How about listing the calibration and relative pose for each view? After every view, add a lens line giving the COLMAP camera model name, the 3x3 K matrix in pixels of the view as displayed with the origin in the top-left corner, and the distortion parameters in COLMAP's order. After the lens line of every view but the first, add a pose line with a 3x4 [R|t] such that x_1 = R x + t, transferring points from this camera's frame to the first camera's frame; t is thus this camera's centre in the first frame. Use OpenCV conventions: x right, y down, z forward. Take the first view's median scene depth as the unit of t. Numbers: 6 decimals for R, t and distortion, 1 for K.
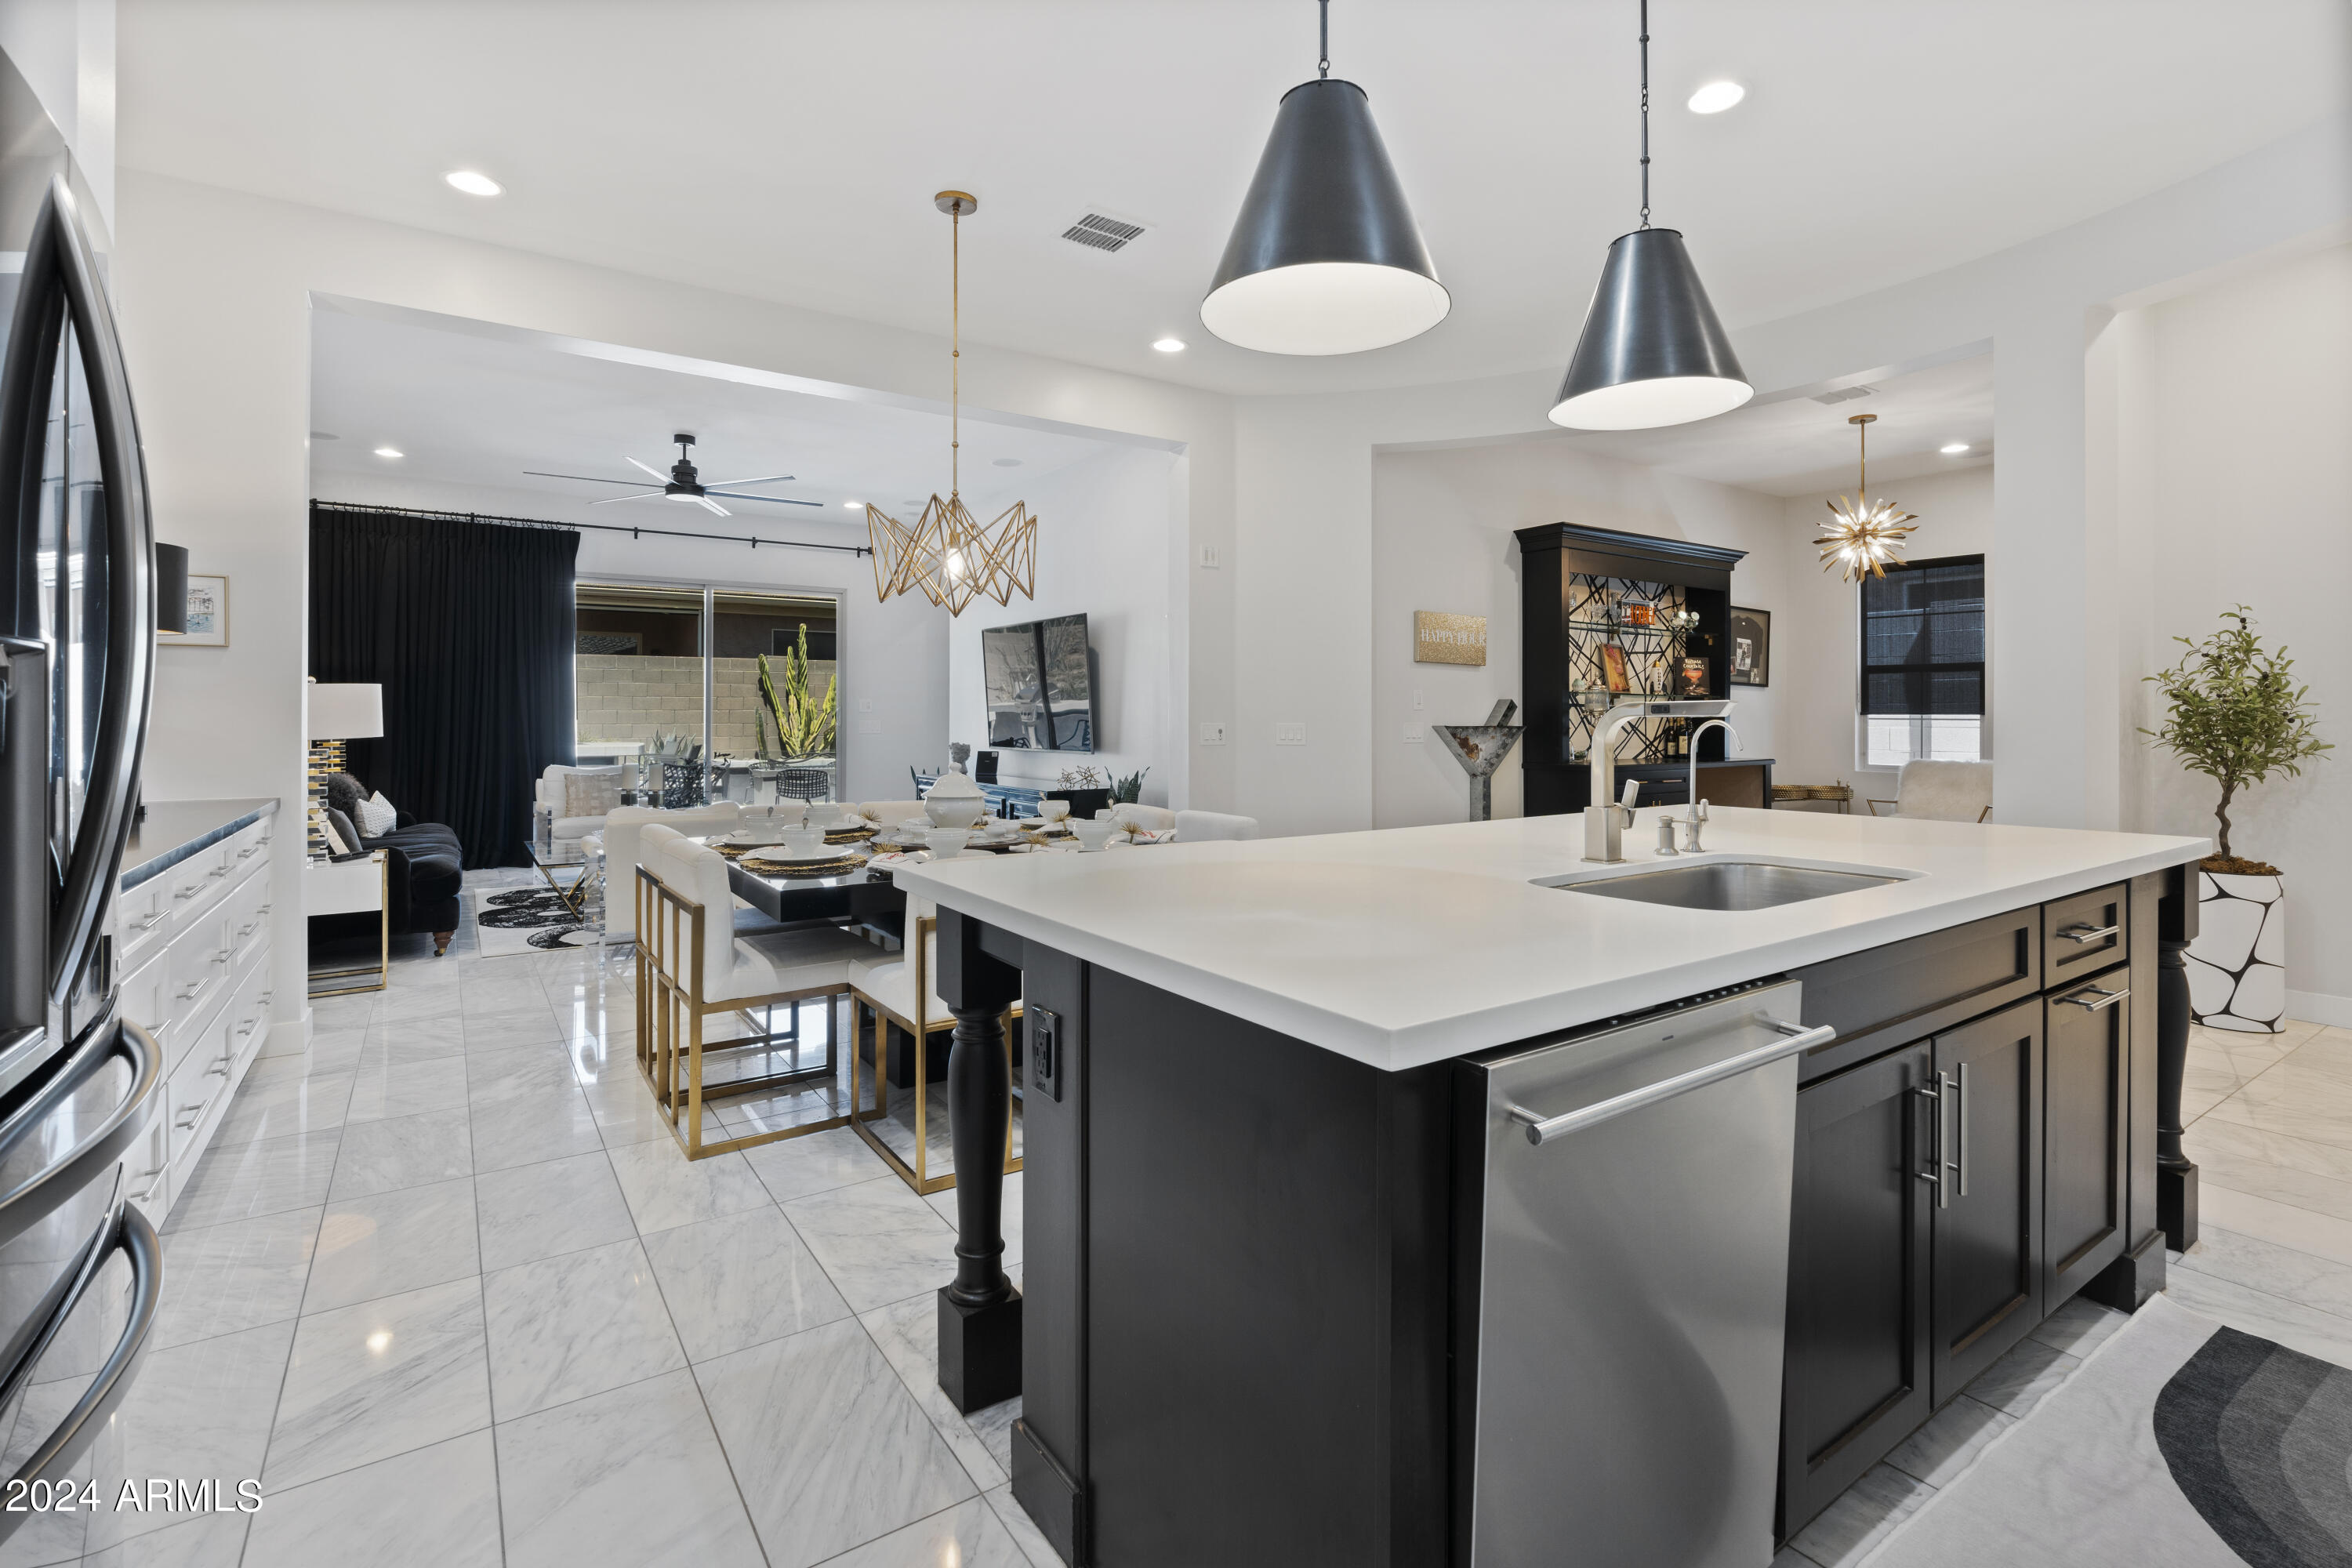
lens RADIAL K [[1087.9, 0, 1187.5], [0, 1087.9, 718.2], [0, 0, 1]] dist [-0.007994, 0.000633]
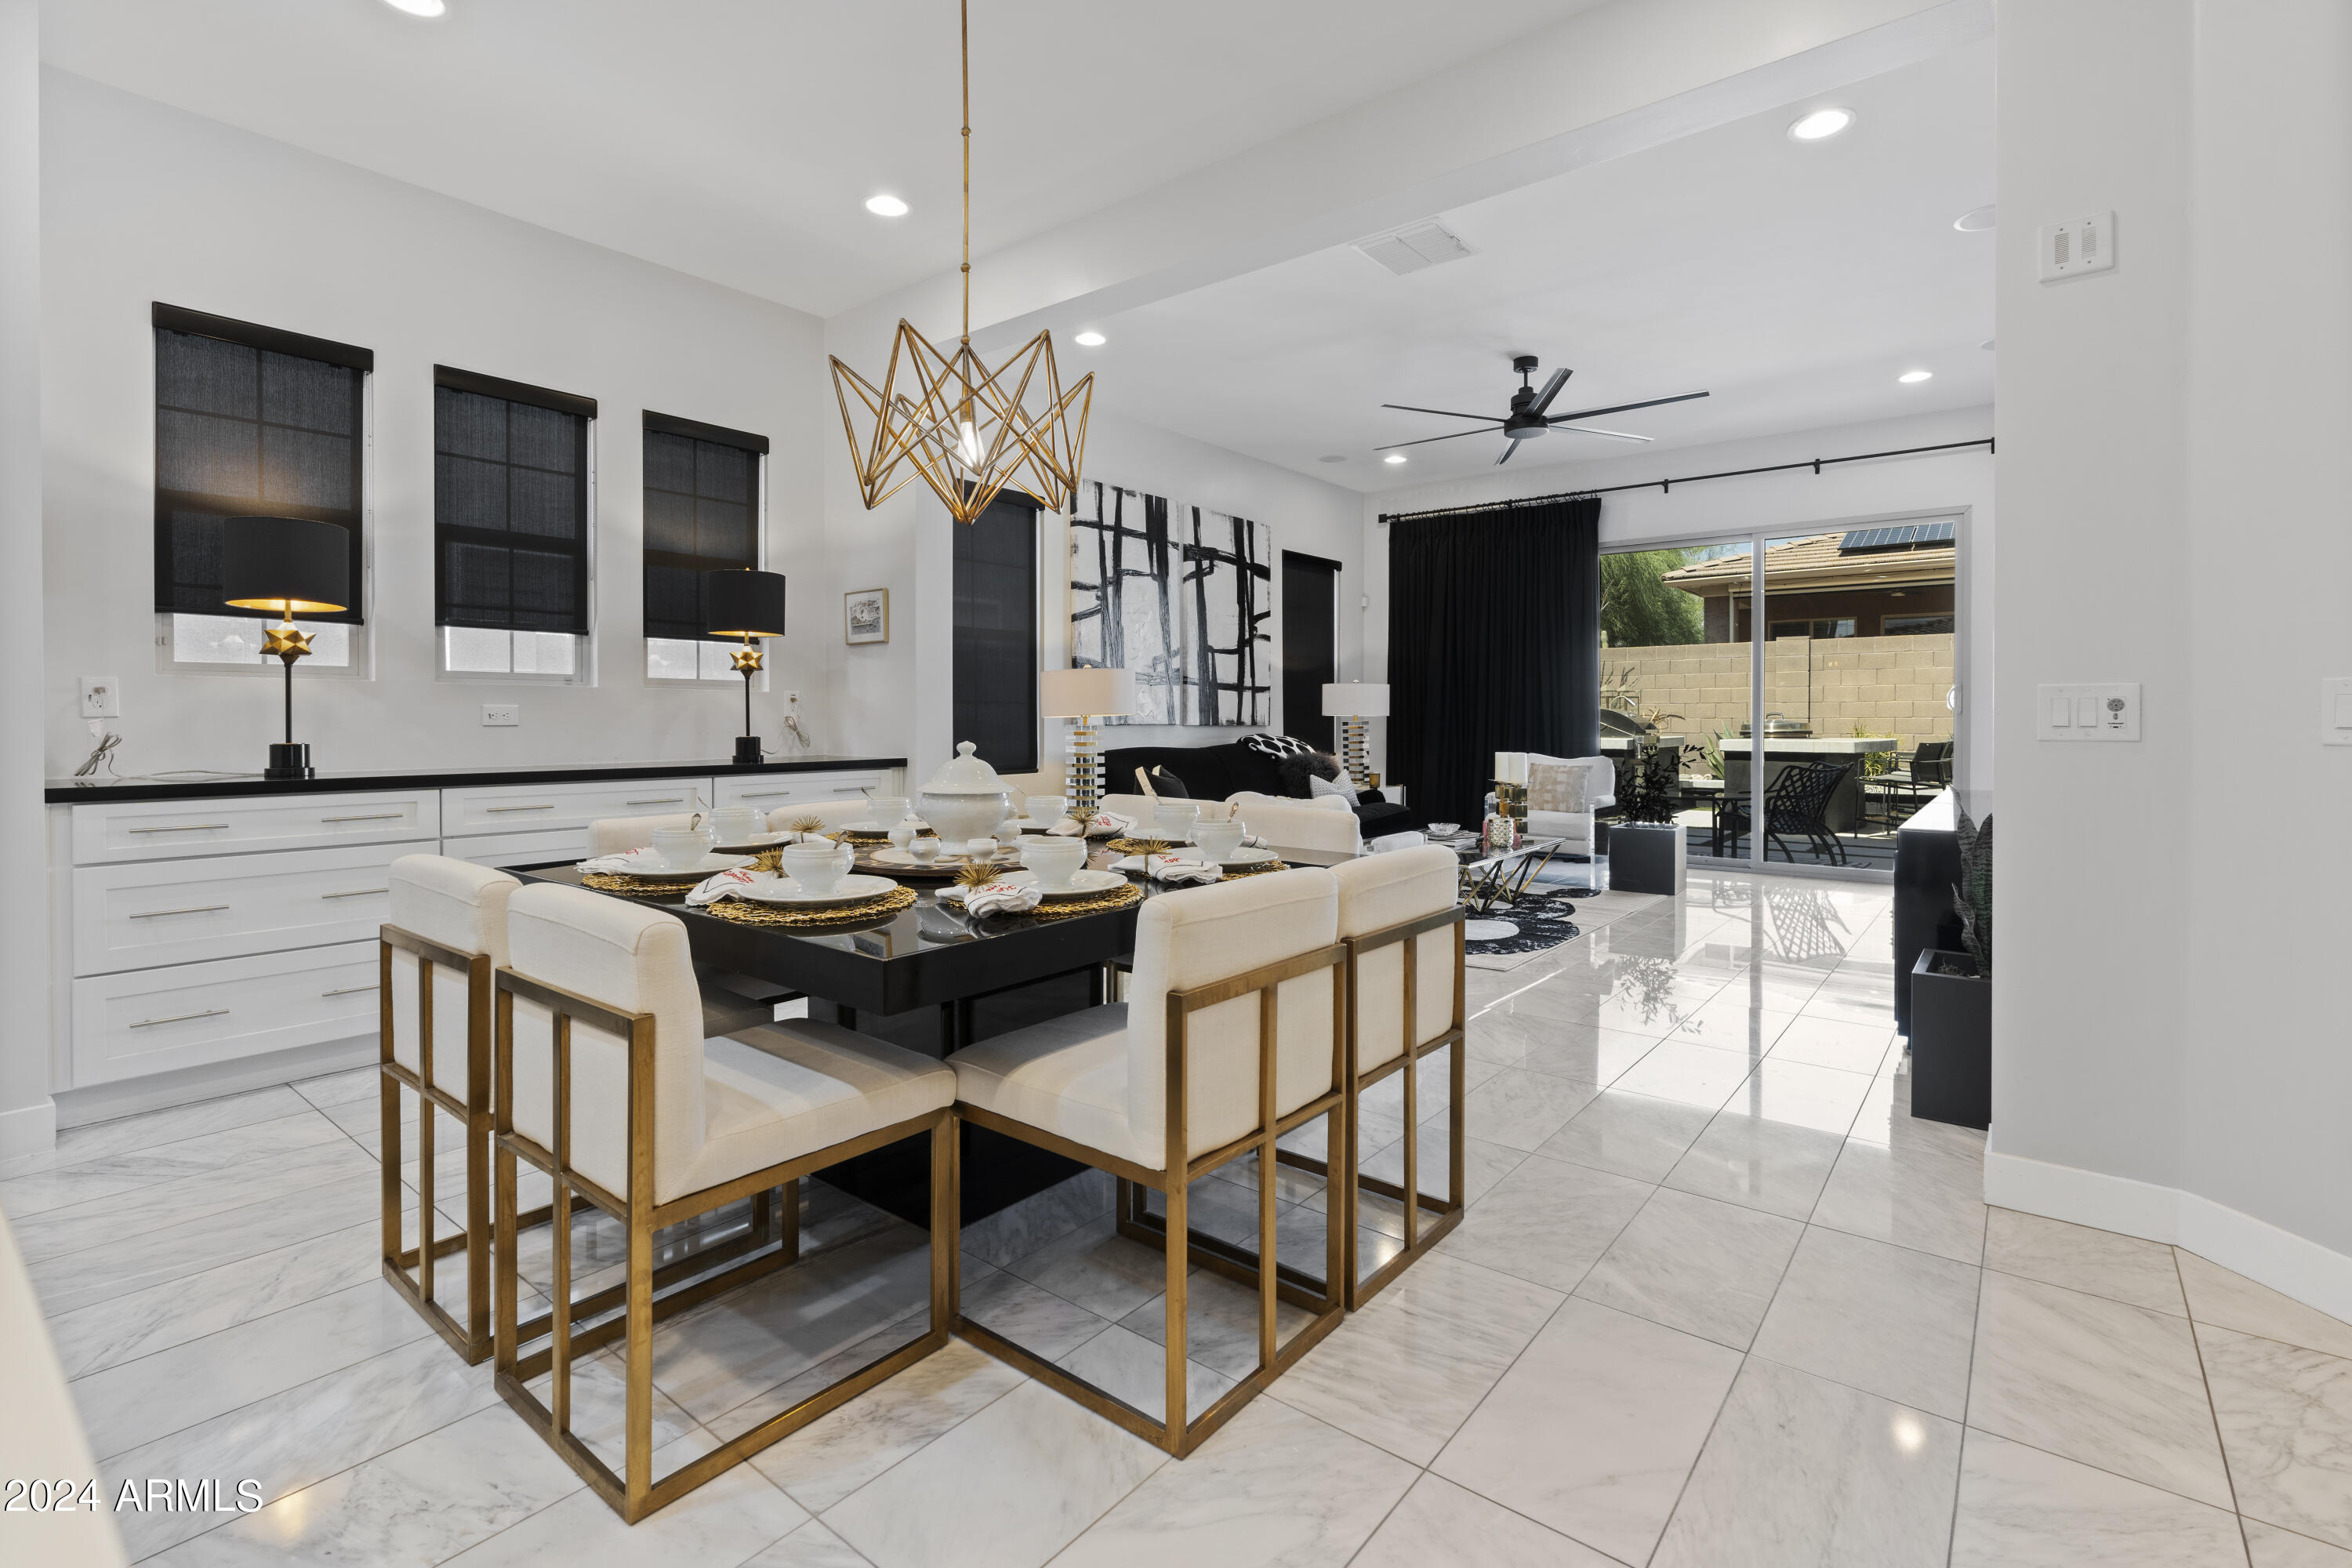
lens RADIAL K [[1087.9, 0, 1187.5], [0, 1087.9, 718.2], [0, 0, 1]] dist [-0.007994, 0.000633]
pose [[0.281503, -0.000858, -0.959560, 0.227452], [0.002314, 0.999997, -0.000215, 0.012532], [0.959558, -0.002160, 0.281504, 0.453698]]
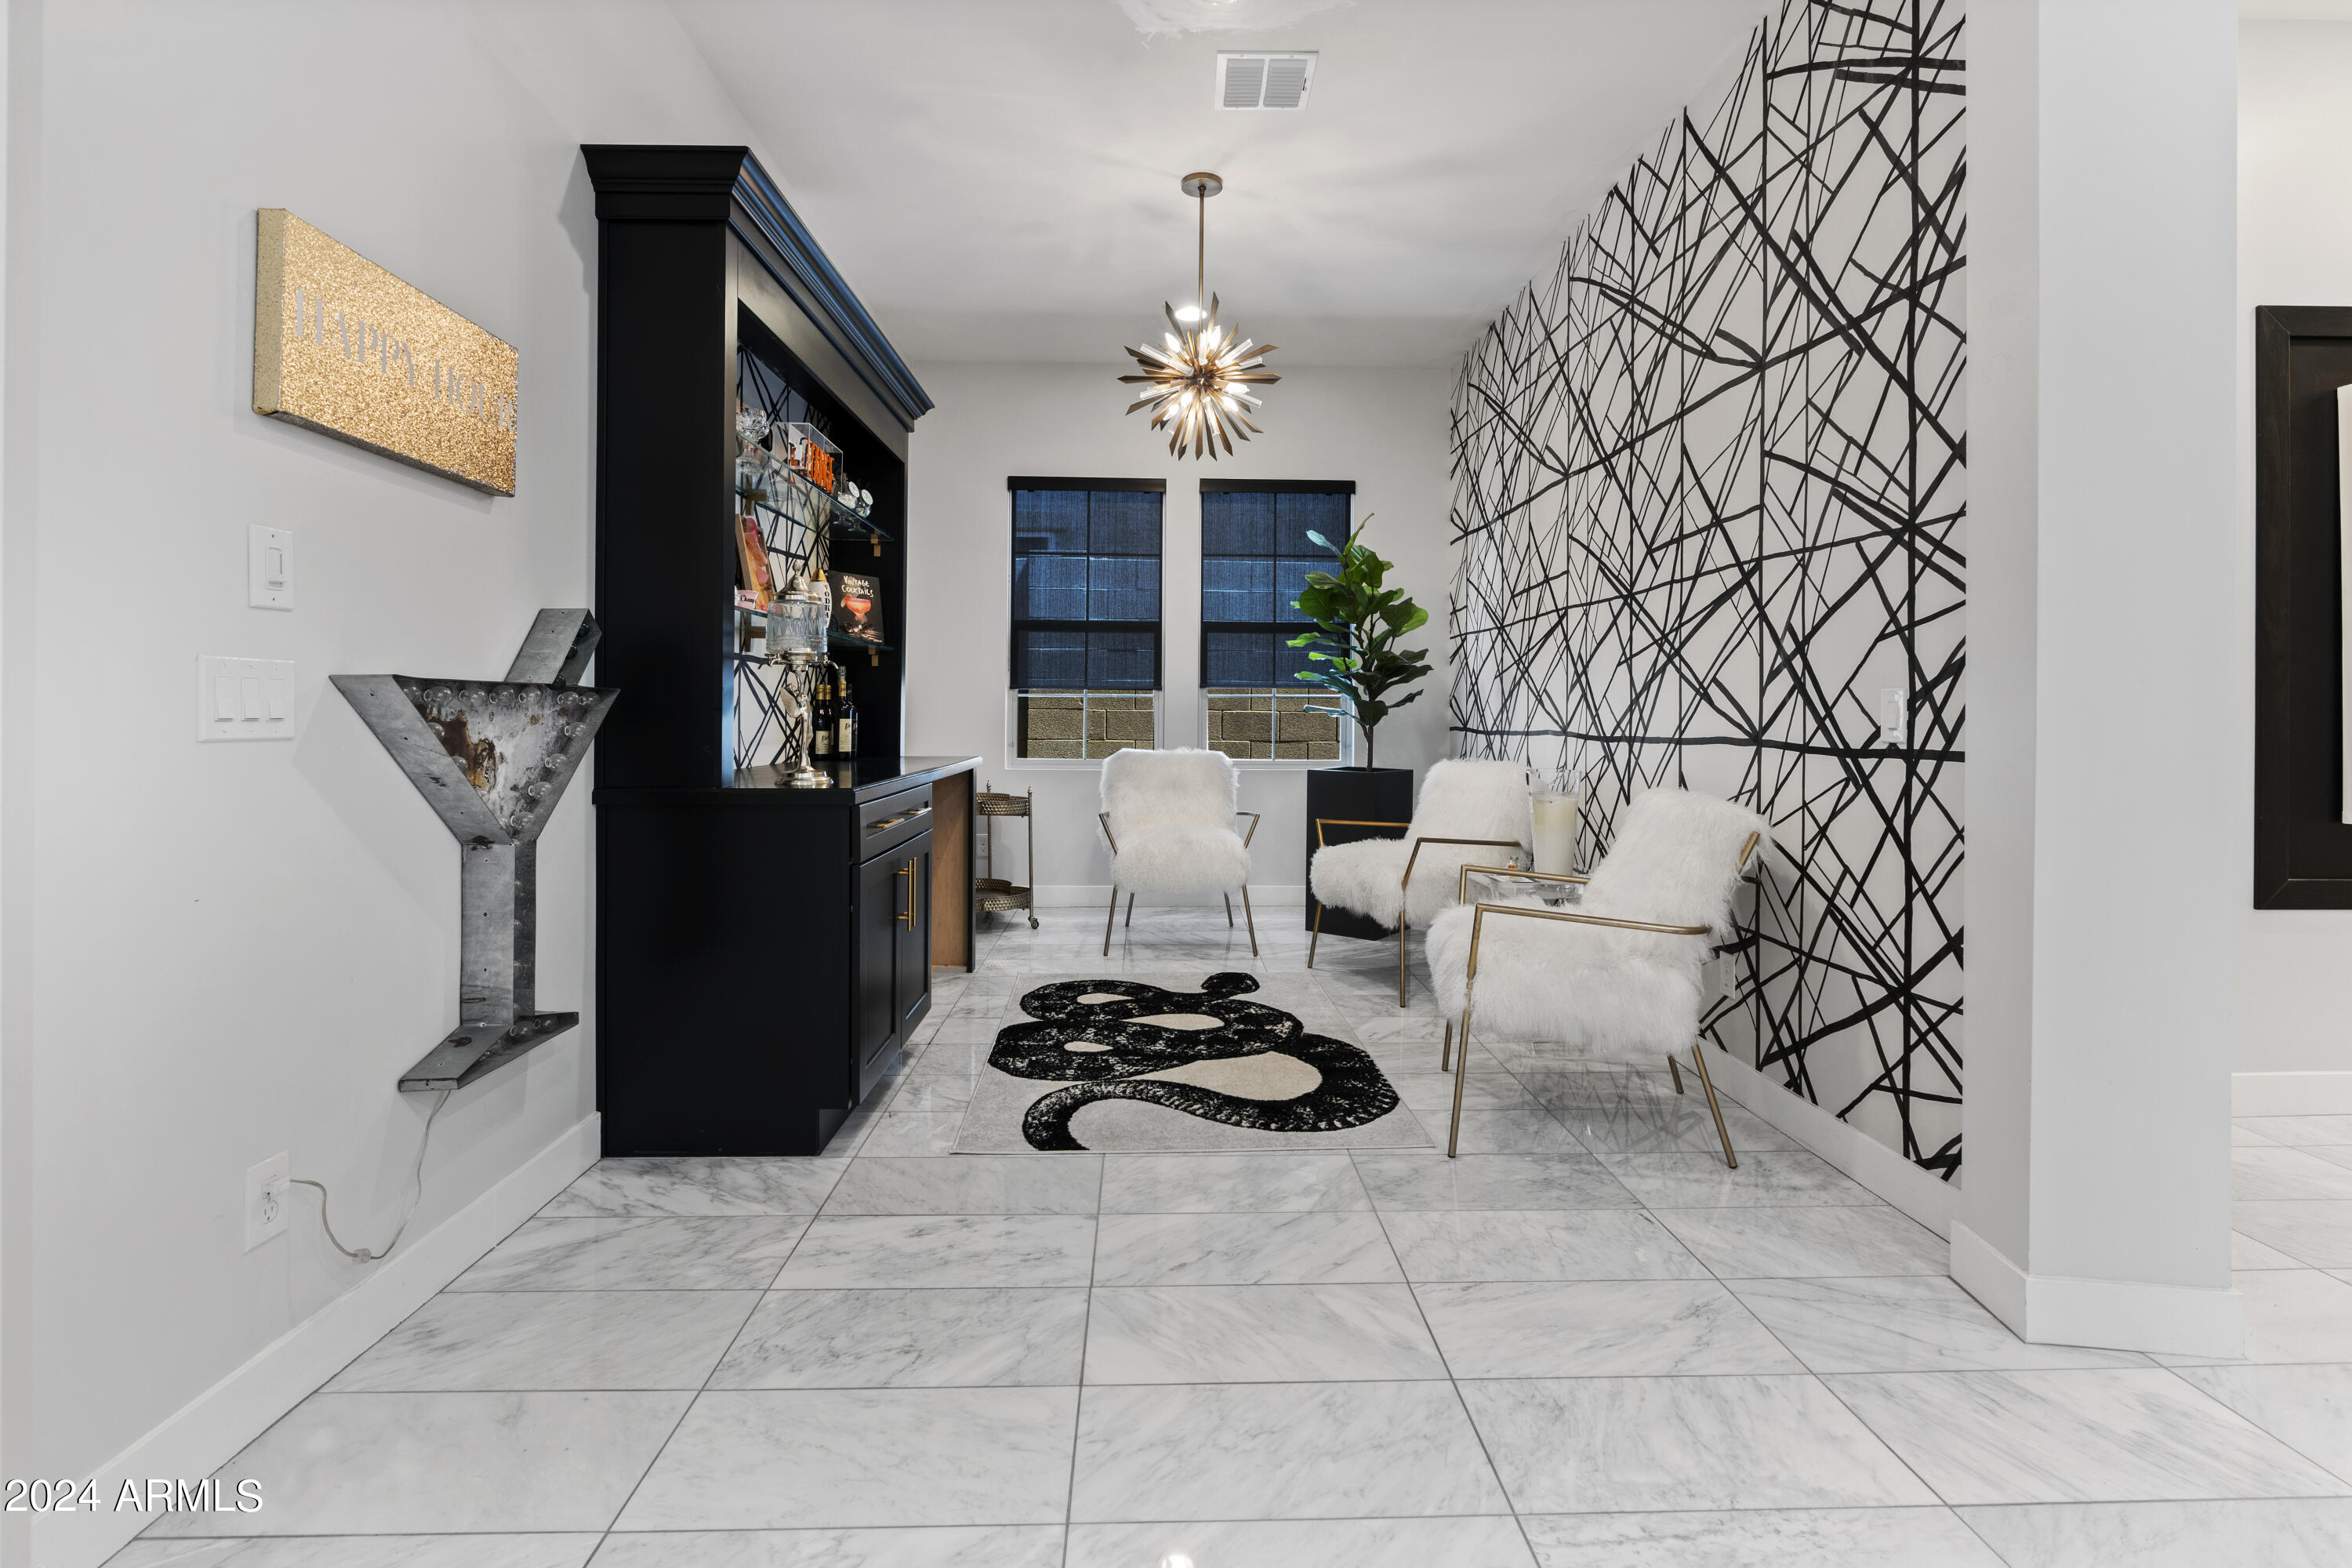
lens RADIAL K [[1087.9, 0, 1187.5], [0, 1087.9, 718.2], [0, 0, 1]] dist [-0.007994, 0.000633]
pose [[0.546132, -0.003100, 0.837693, 0.096949], [-0.004684, 0.999966, 0.006755, 0.012304], [-0.837686, -0.007612, 0.546099, 0.560513]]
